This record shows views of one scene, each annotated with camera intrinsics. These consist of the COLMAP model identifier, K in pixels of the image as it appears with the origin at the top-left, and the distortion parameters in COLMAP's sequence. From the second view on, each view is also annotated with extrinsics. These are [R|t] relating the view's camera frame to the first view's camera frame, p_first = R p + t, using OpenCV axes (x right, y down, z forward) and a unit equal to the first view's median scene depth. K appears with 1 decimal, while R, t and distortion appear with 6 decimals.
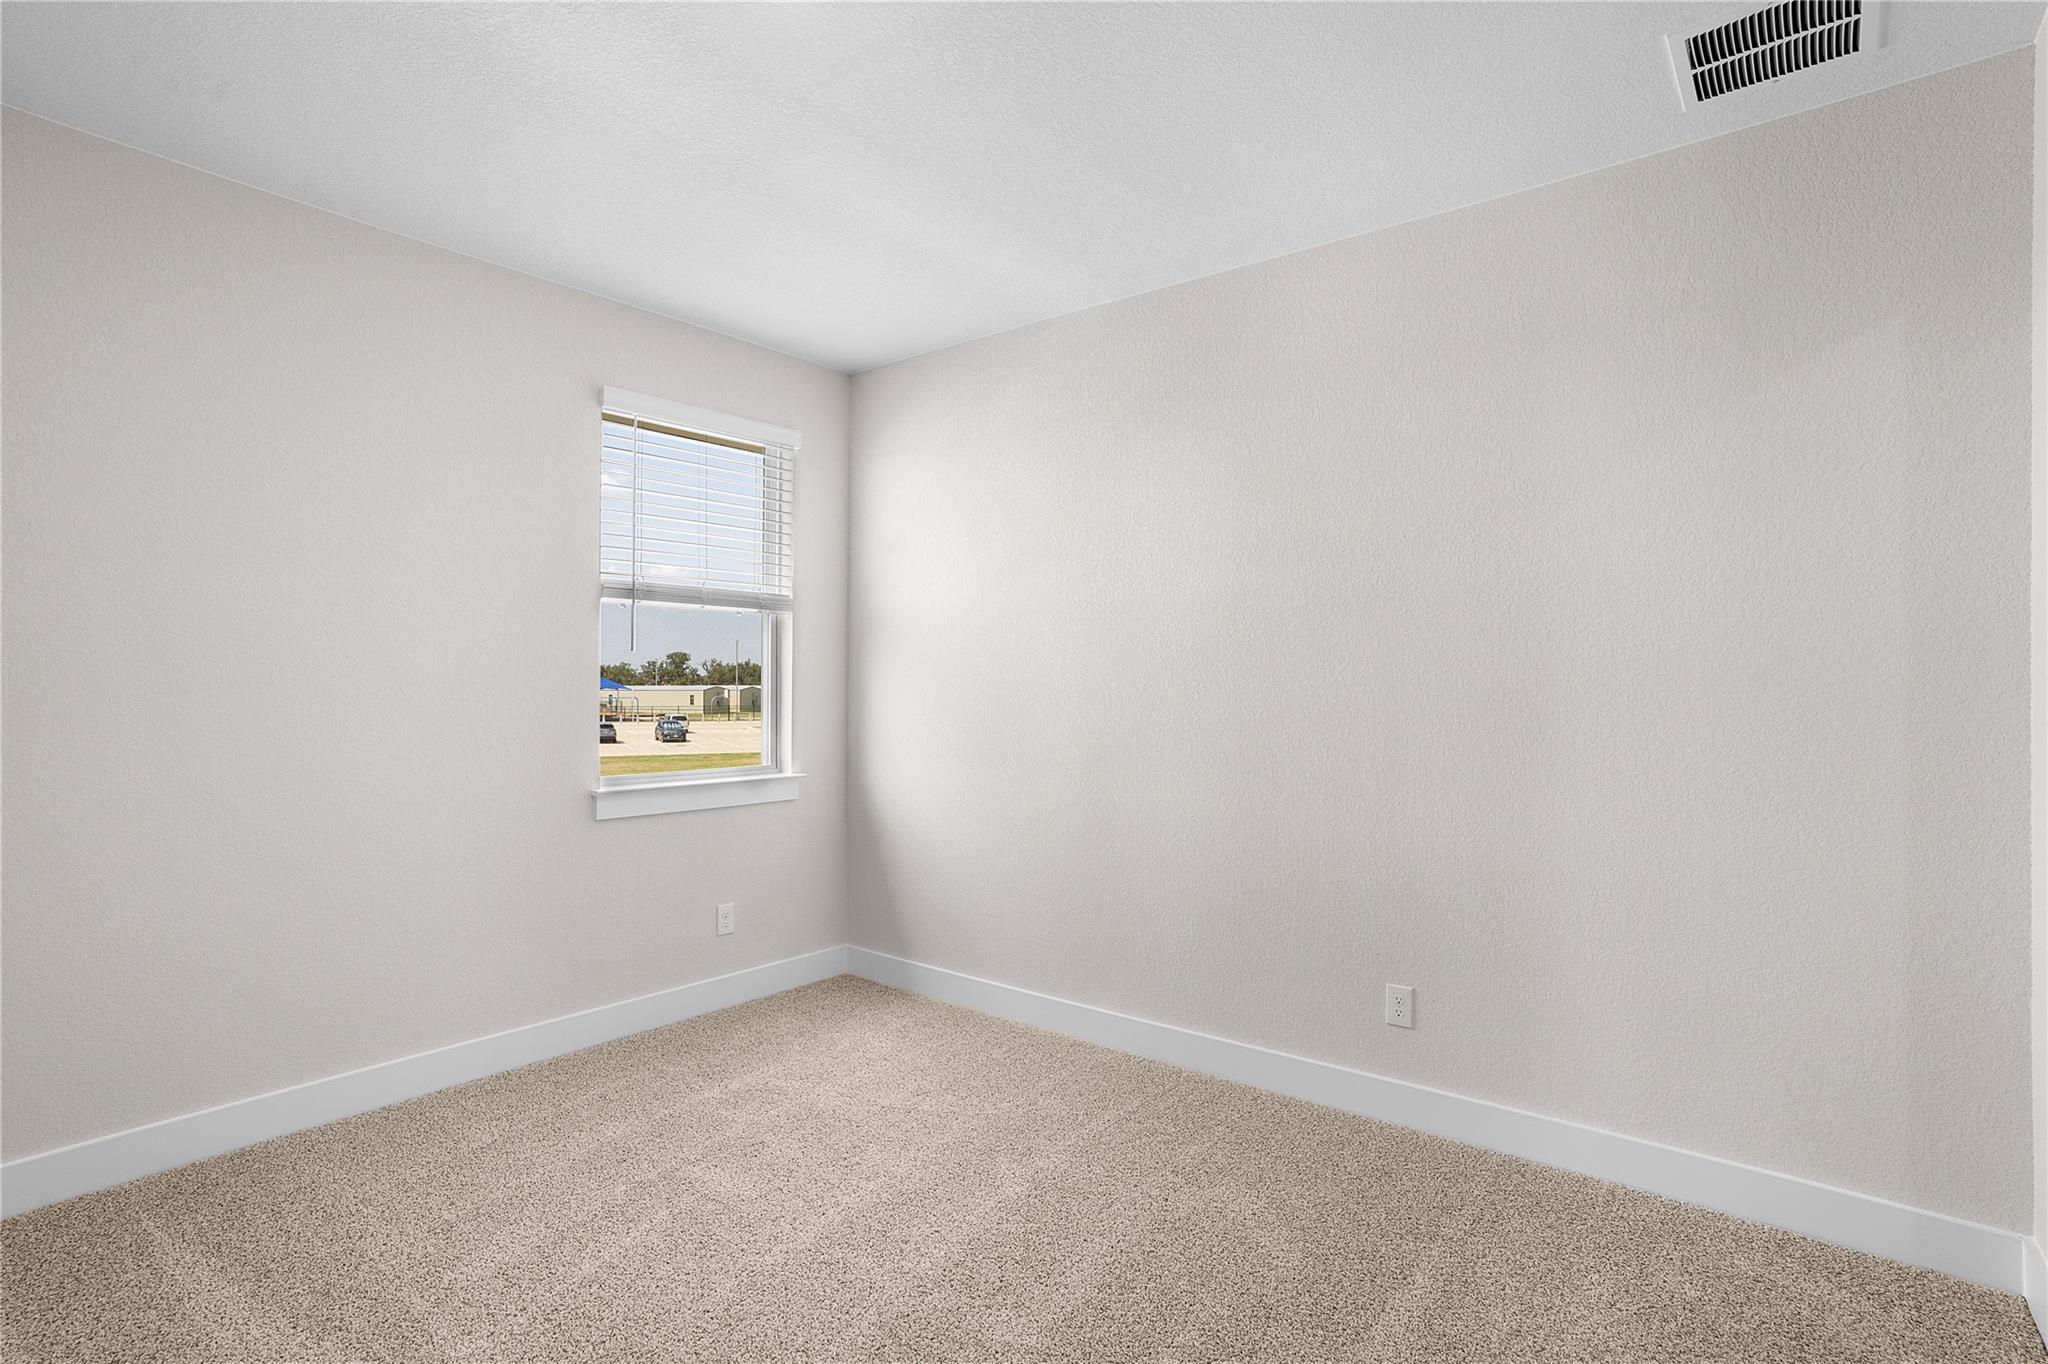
lens RADIAL K [[971.6, 0, 1018.8], [0, 971.6, 690.4], [0, 0, 1]] dist [0.000701, 0.000505]
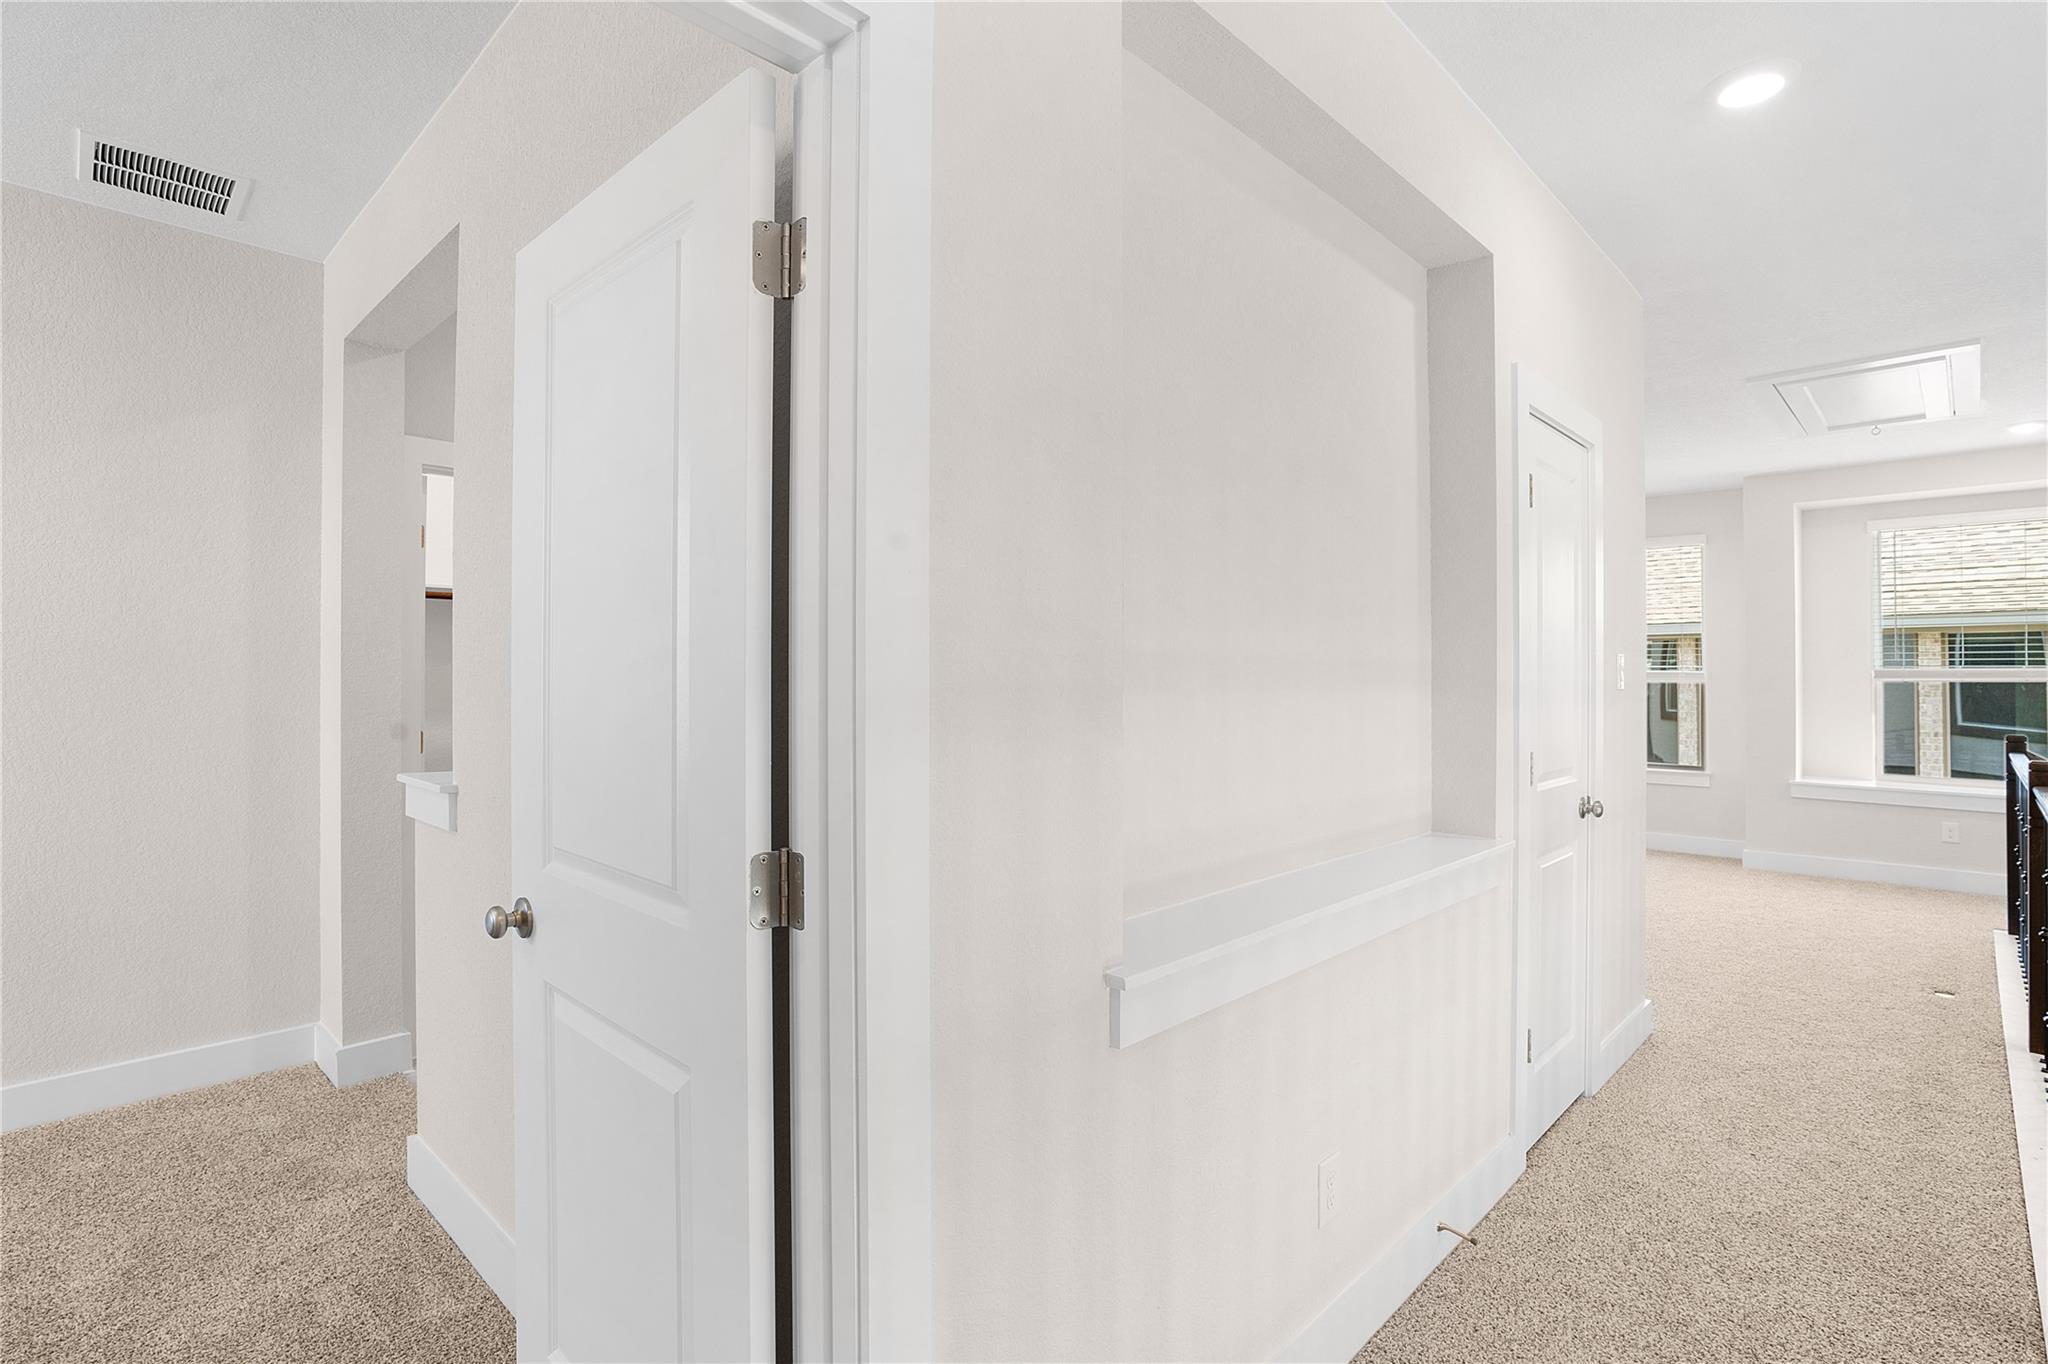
lens RADIAL K [[971.6, 0, 1018.8], [0, 971.6, 690.4], [0, 0, 1]] dist [0.000701, 0.000505]
pose [[0.102925, -0.013128, 0.994602, -0.374145], [-0.005881, 0.999887, 0.013806, -0.001392], [-0.994672, -0.007271, 0.102836, -0.258982]]
